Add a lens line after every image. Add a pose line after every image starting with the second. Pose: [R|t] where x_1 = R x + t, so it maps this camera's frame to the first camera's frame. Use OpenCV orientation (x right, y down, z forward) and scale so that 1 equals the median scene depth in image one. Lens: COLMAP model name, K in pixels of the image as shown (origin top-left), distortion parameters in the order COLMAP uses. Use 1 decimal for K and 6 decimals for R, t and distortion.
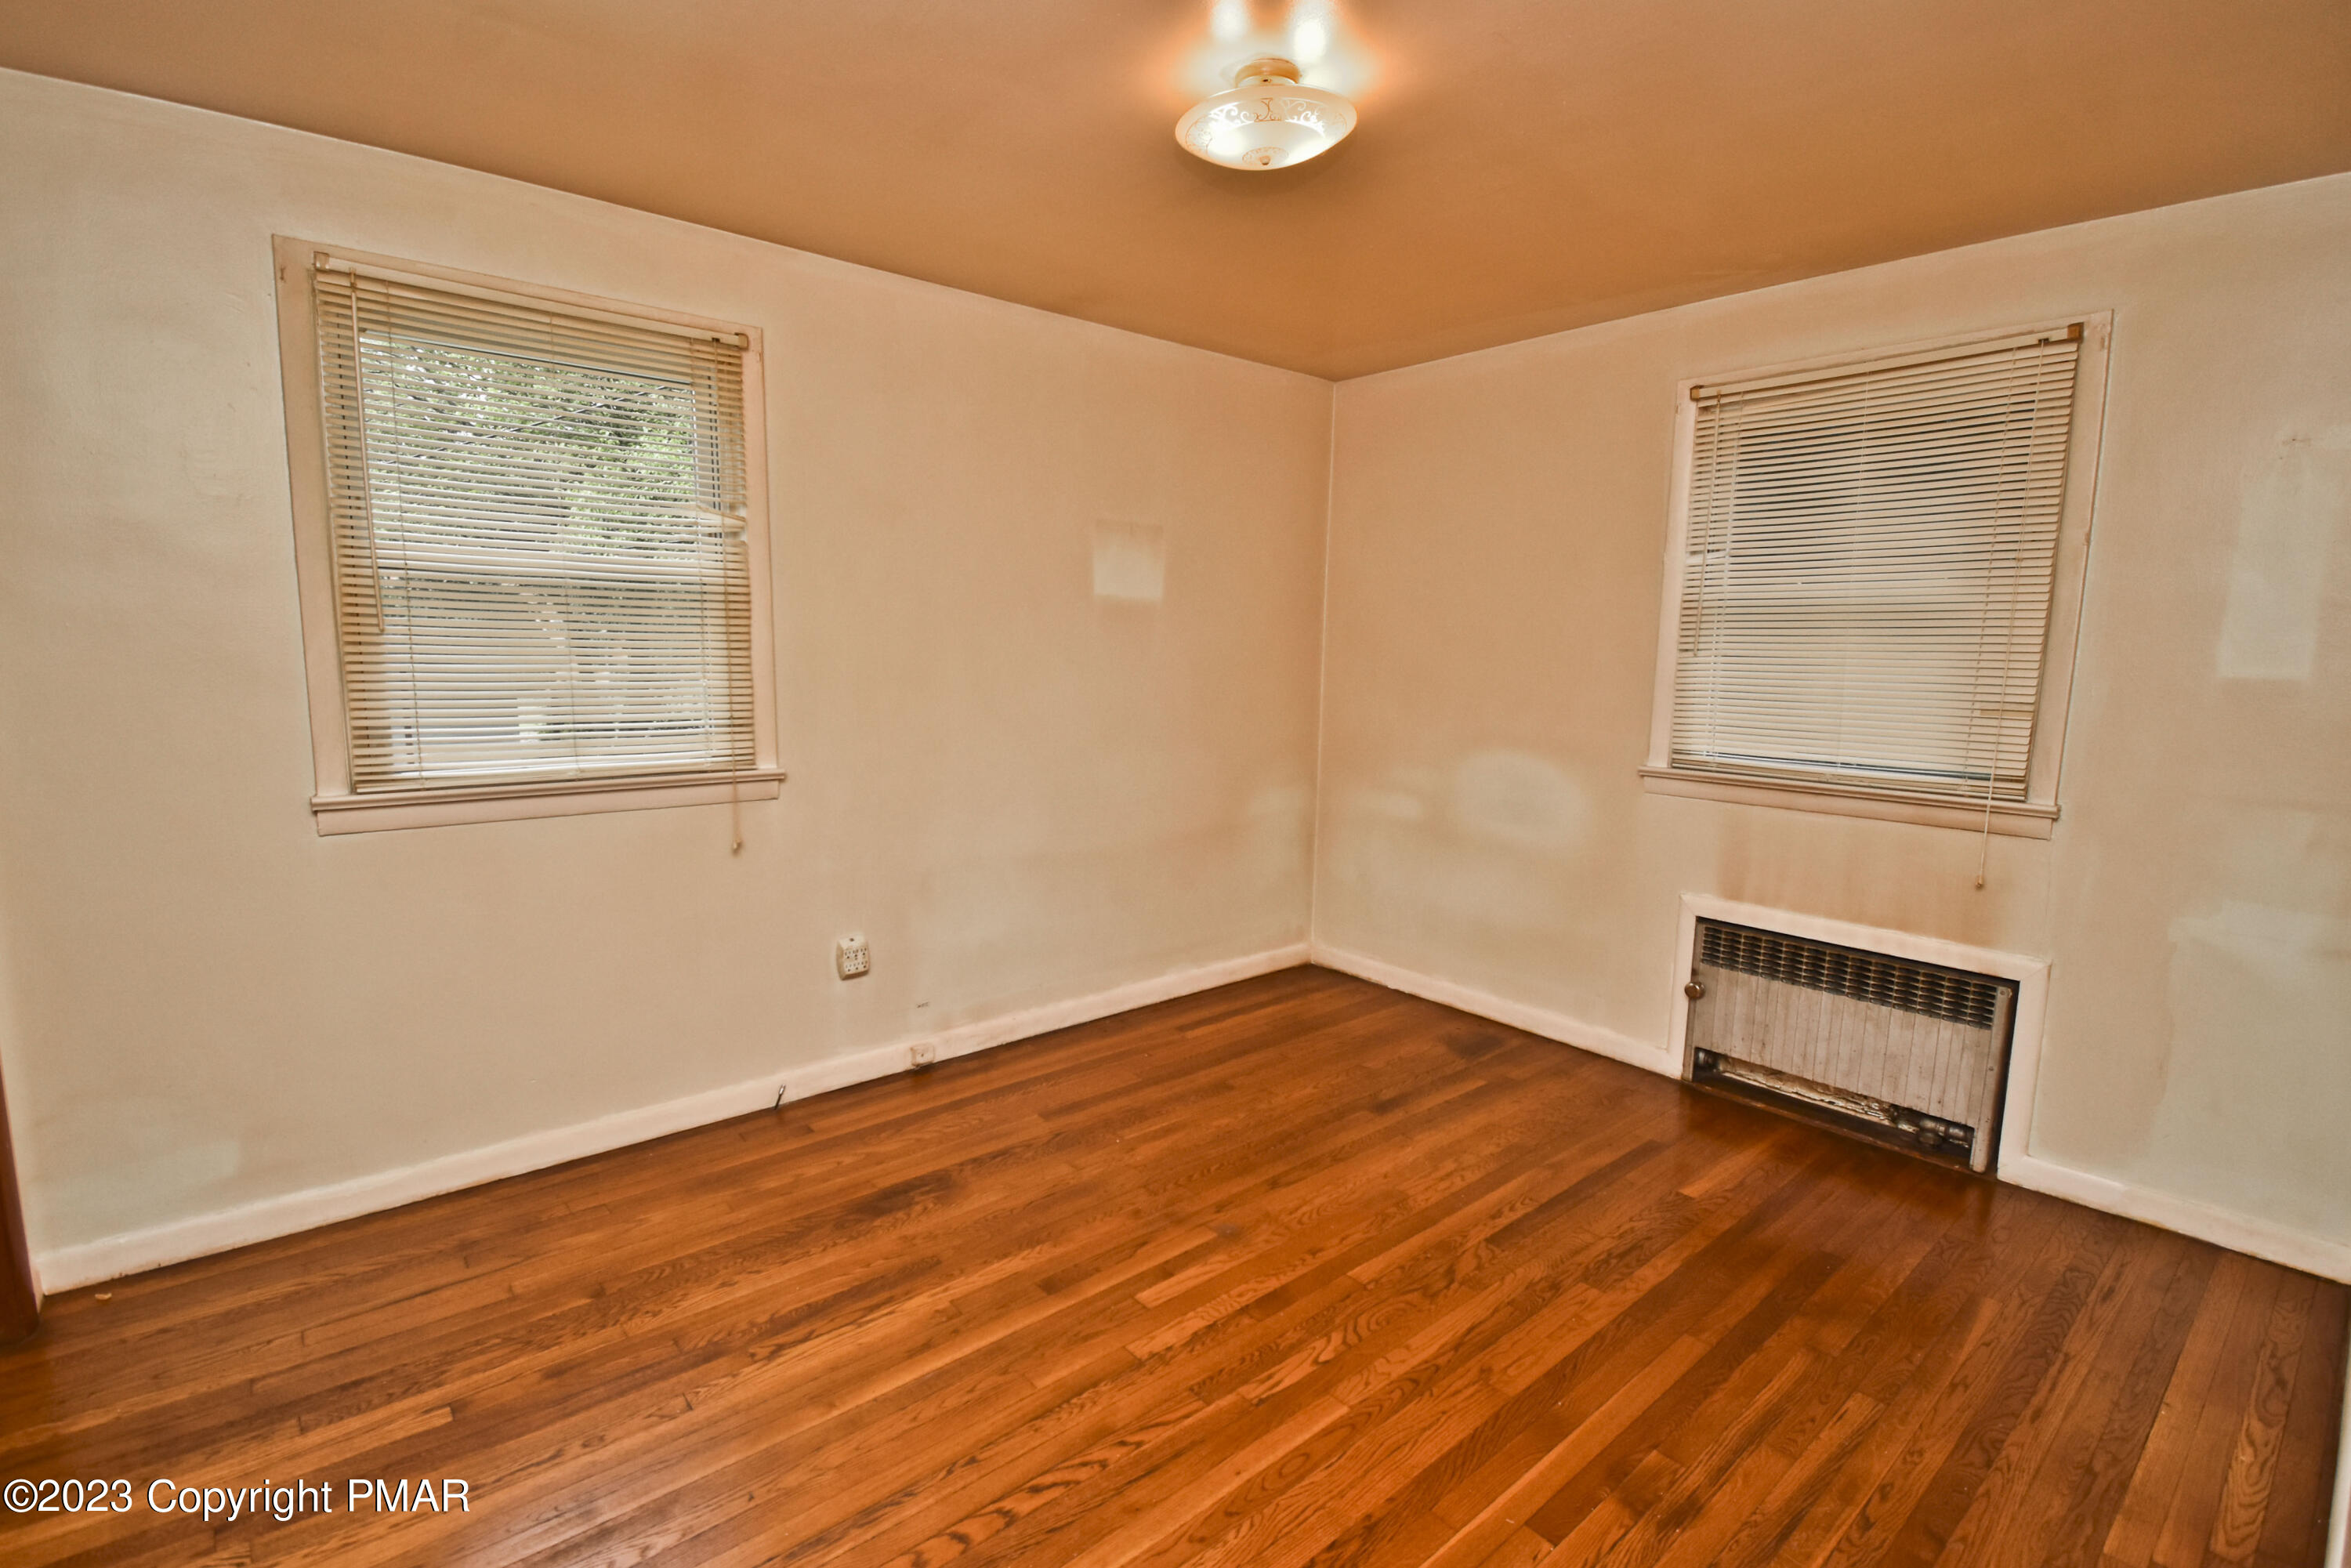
lens RADIAL K [[1052.5, 0, 1203.1], [0, 1052.5, 782.1], [0, 0, 1]] dist [0.017221, -0.024868]
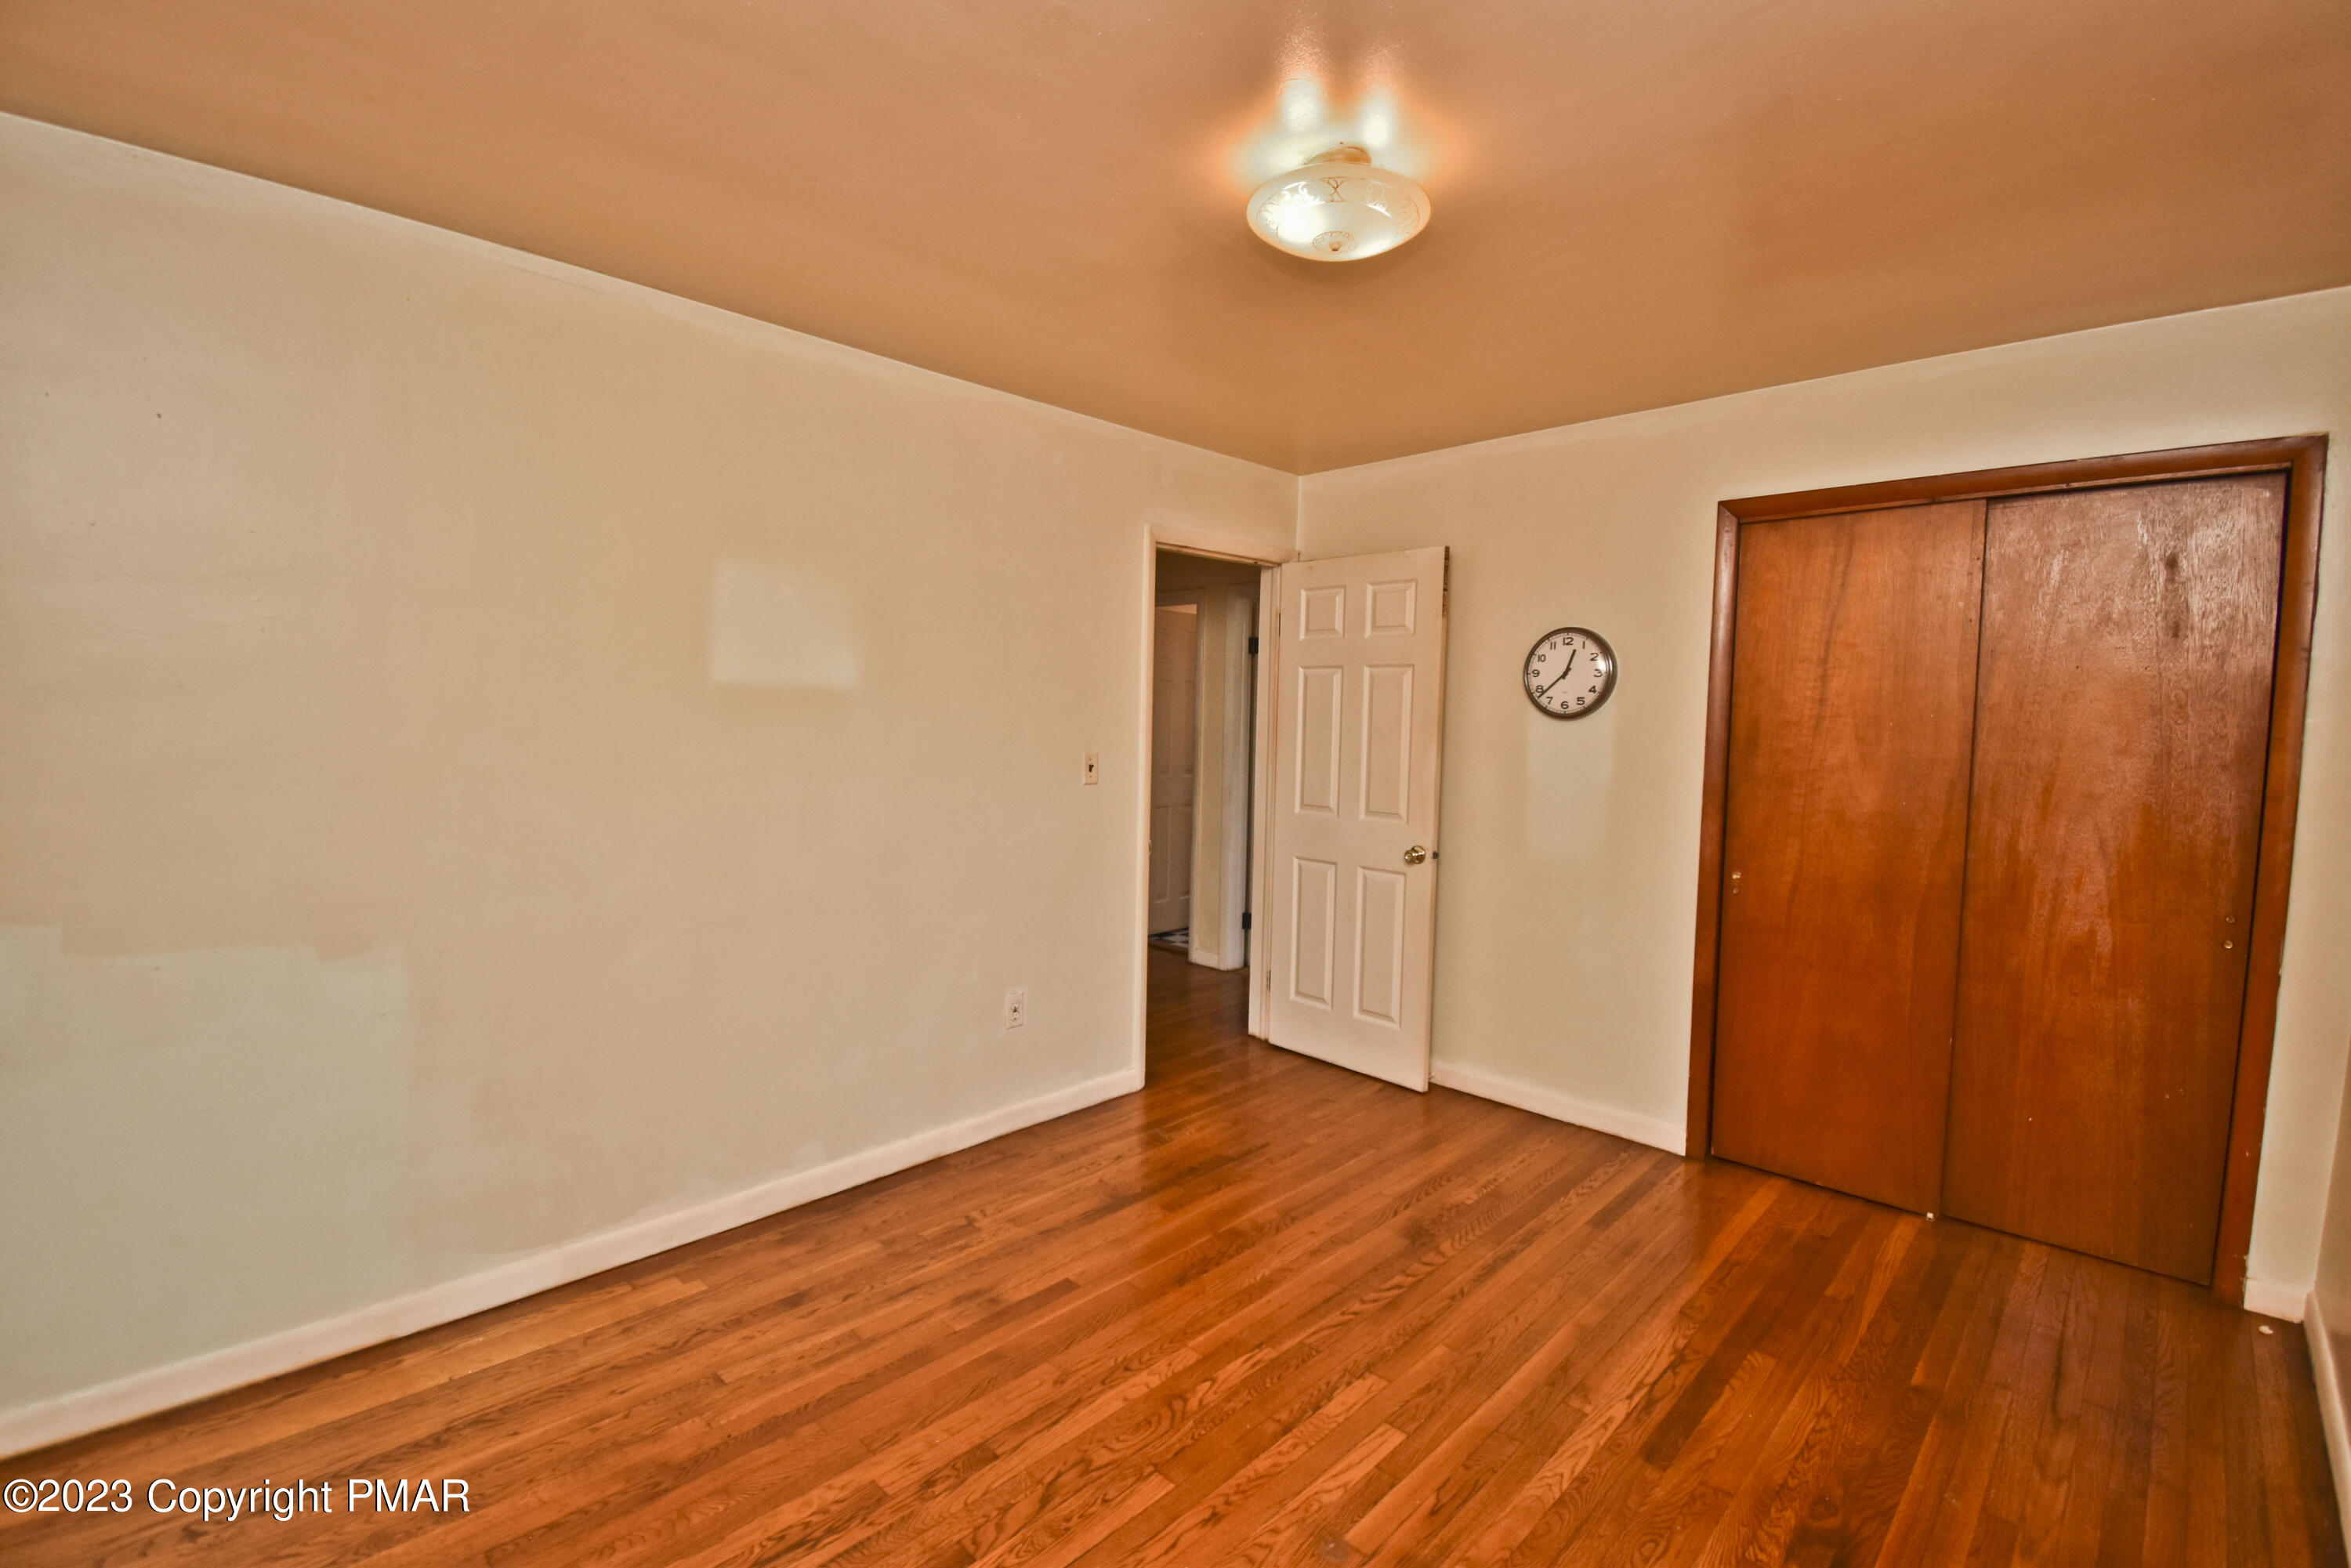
lens RADIAL K [[1052.5, 0, 1203.1], [0, 1052.5, 782.1], [0, 0, 1]] dist [0.017221, -0.024868]
pose [[-0.995516, -0.028320, -0.090254, 0.233388], [-0.046183, 0.978199, 0.202468, -0.278567], [0.082552, 0.205728, -0.975121, 1.933349]]
